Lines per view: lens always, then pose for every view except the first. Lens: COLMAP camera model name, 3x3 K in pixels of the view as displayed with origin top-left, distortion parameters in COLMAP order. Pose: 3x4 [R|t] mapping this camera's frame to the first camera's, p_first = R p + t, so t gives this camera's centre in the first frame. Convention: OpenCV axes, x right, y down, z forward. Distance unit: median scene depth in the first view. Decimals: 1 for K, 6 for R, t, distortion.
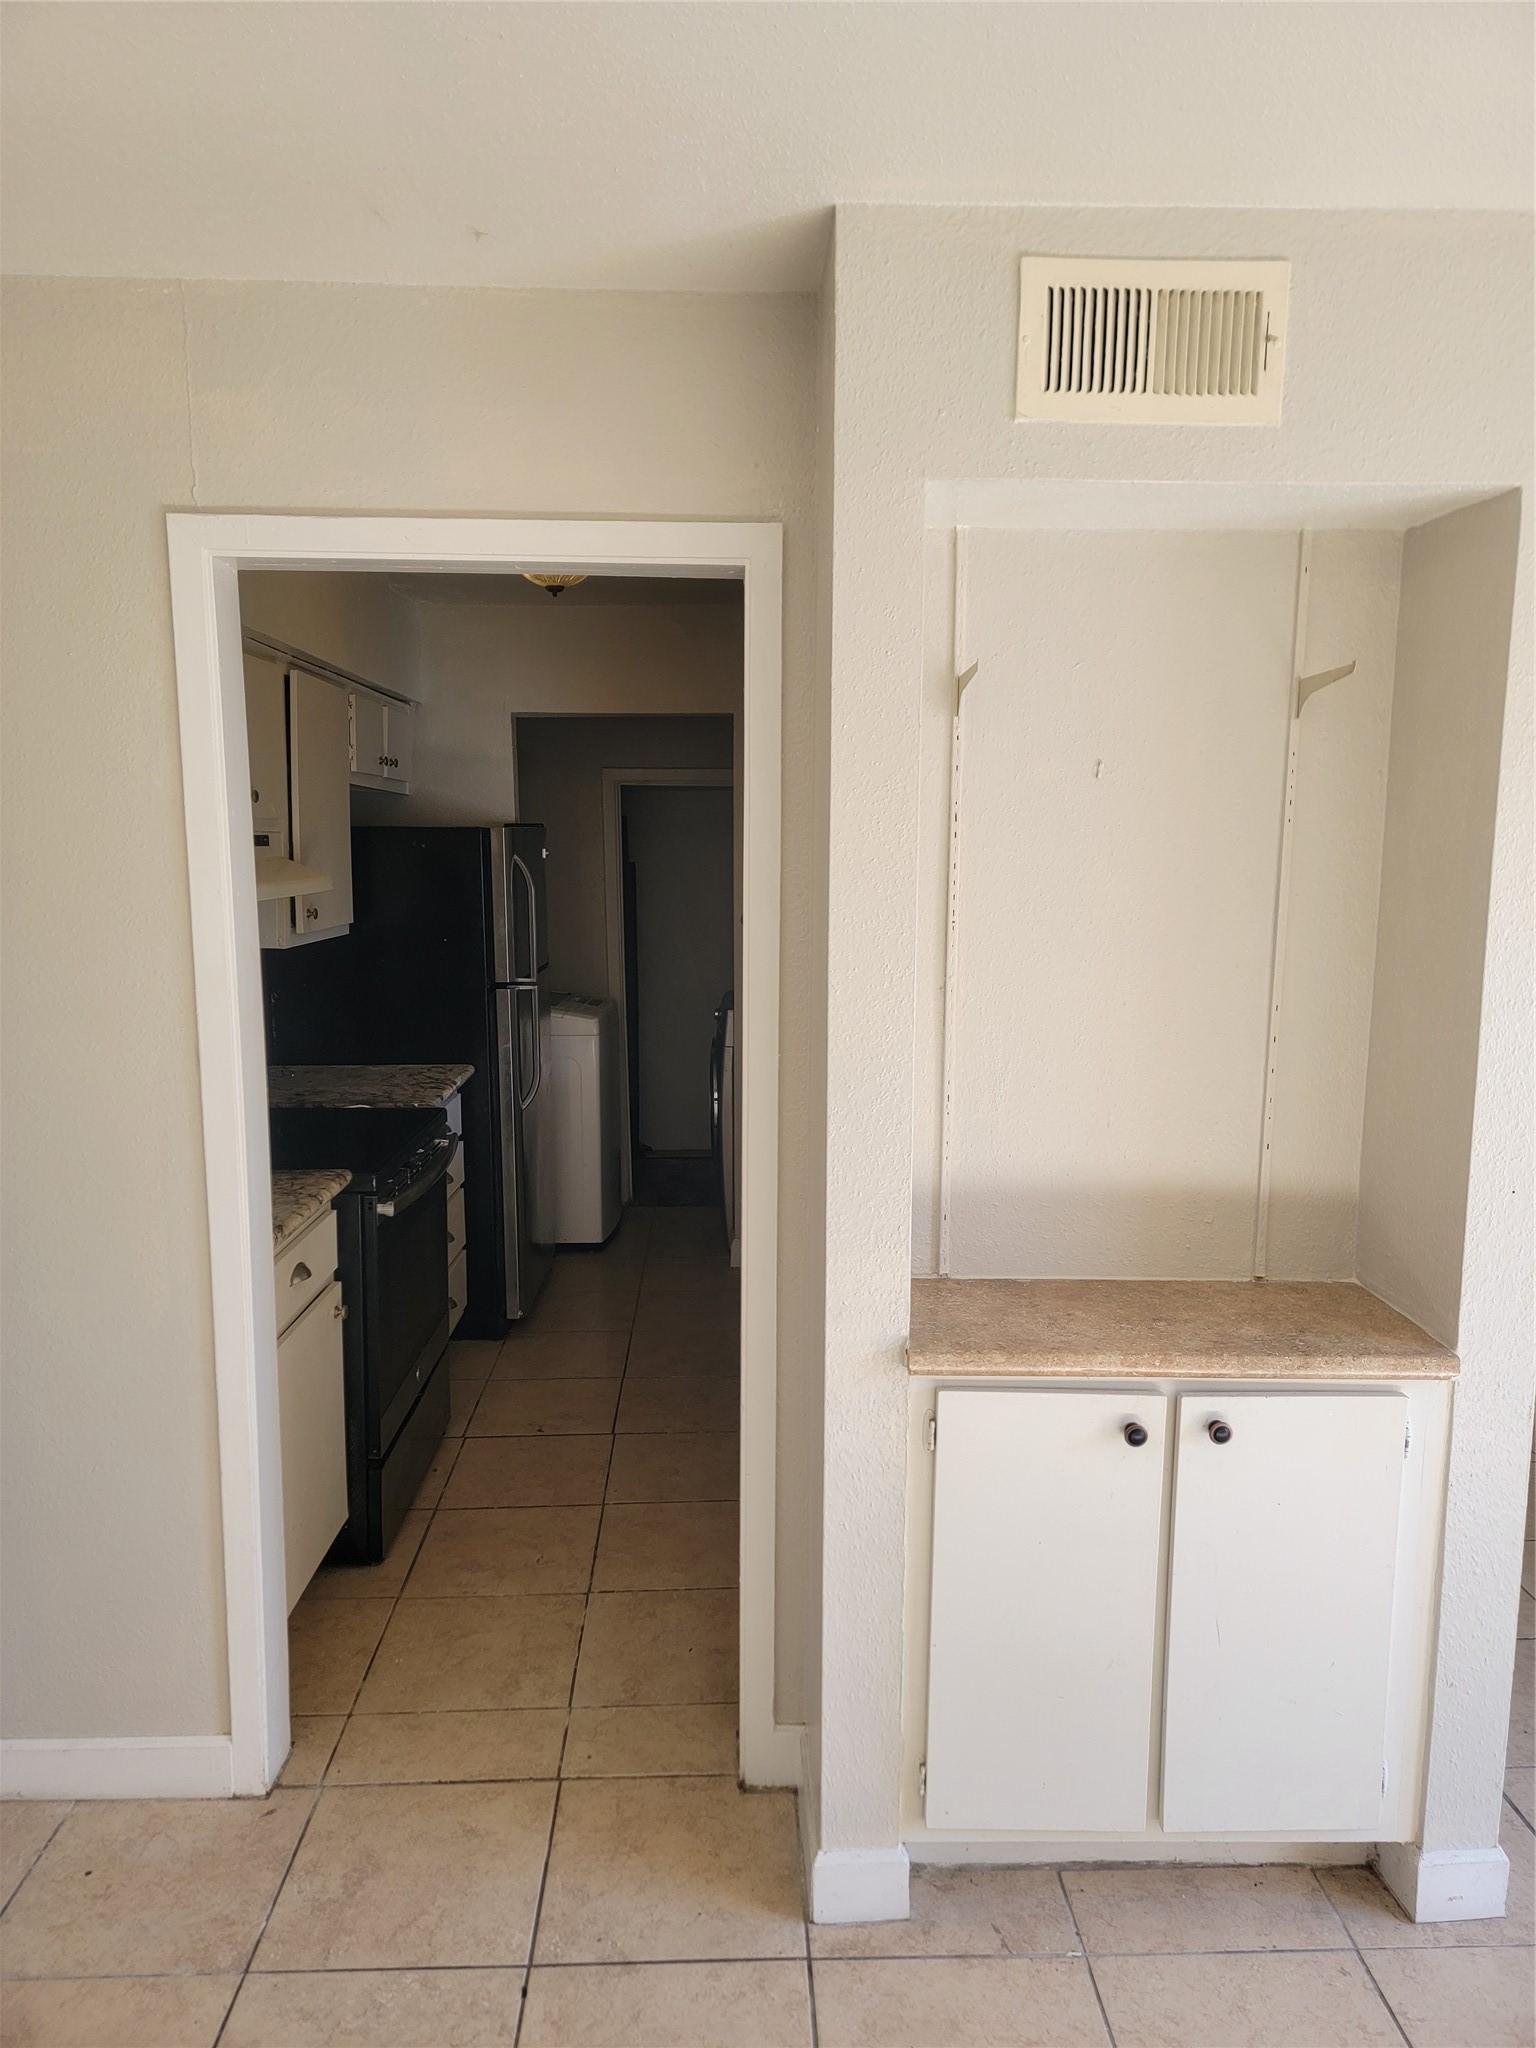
lens RADIAL K [[1422.1, 0, 770.1], [0, 1422.1, 1034.6], [0, 0, 1]] dist [0.075187, -0.062430]
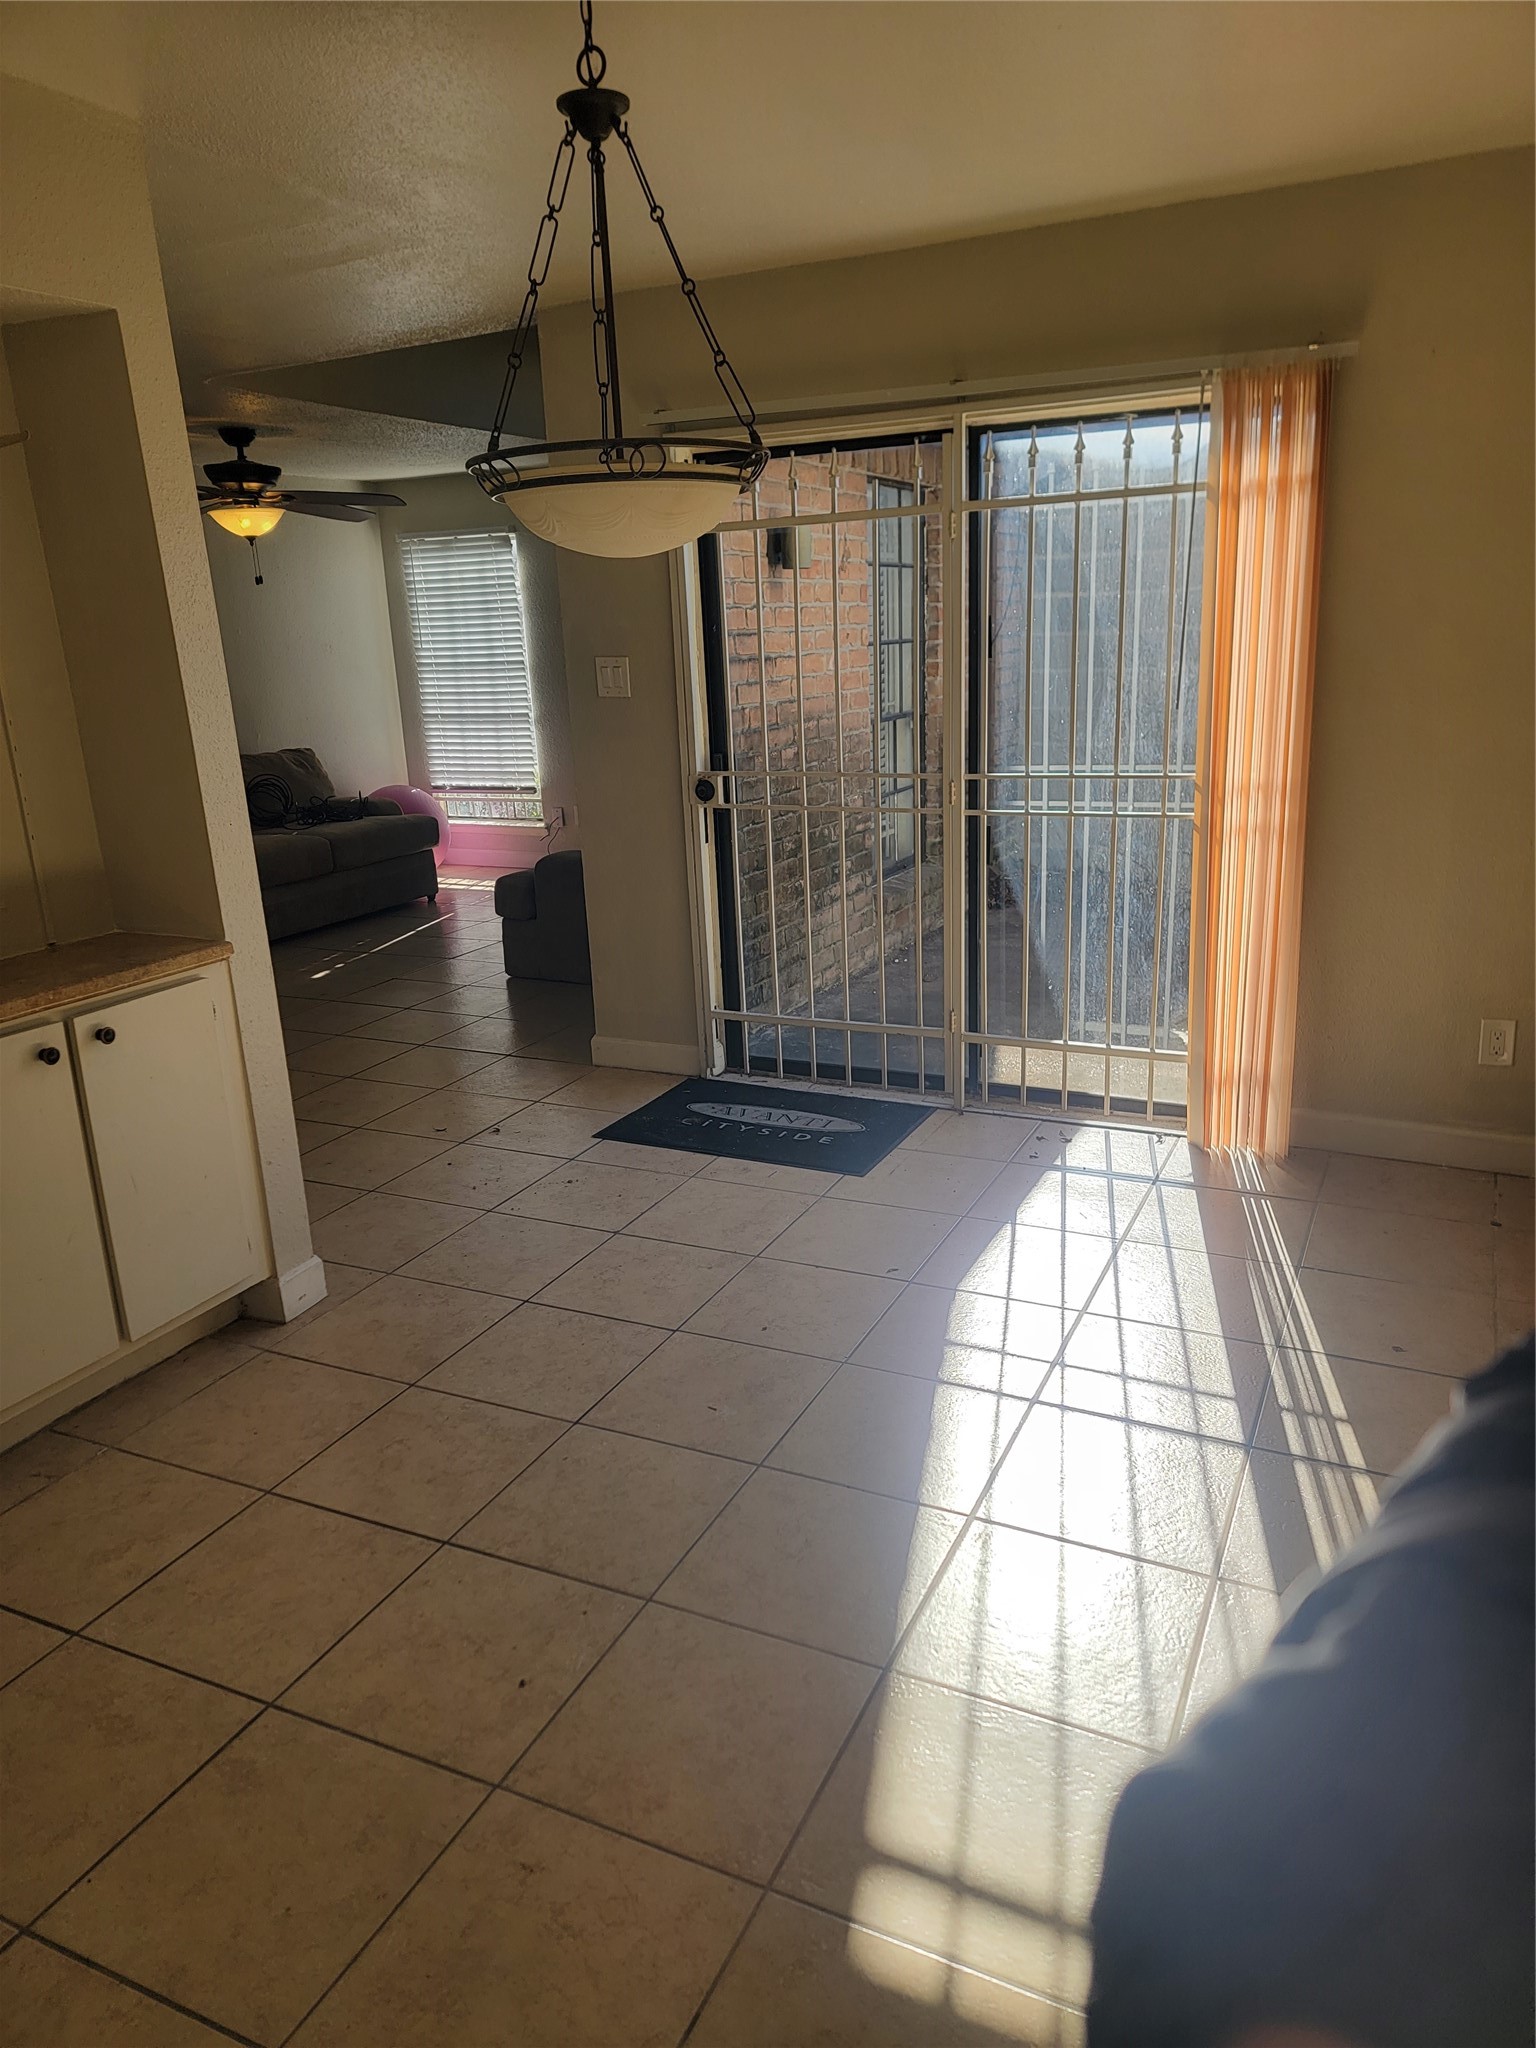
lens RADIAL K [[1422.1, 0, 776.5], [0, 1422.1, 1028.4], [0, 0, 1]] dist [0.075187, -0.062430]
pose [[0.465205, -0.271415, 0.842567, -0.496124], [0.169205, 0.961548, 0.216320, 0.082048], [-0.868881, 0.041933, 0.493241, -0.190520]]
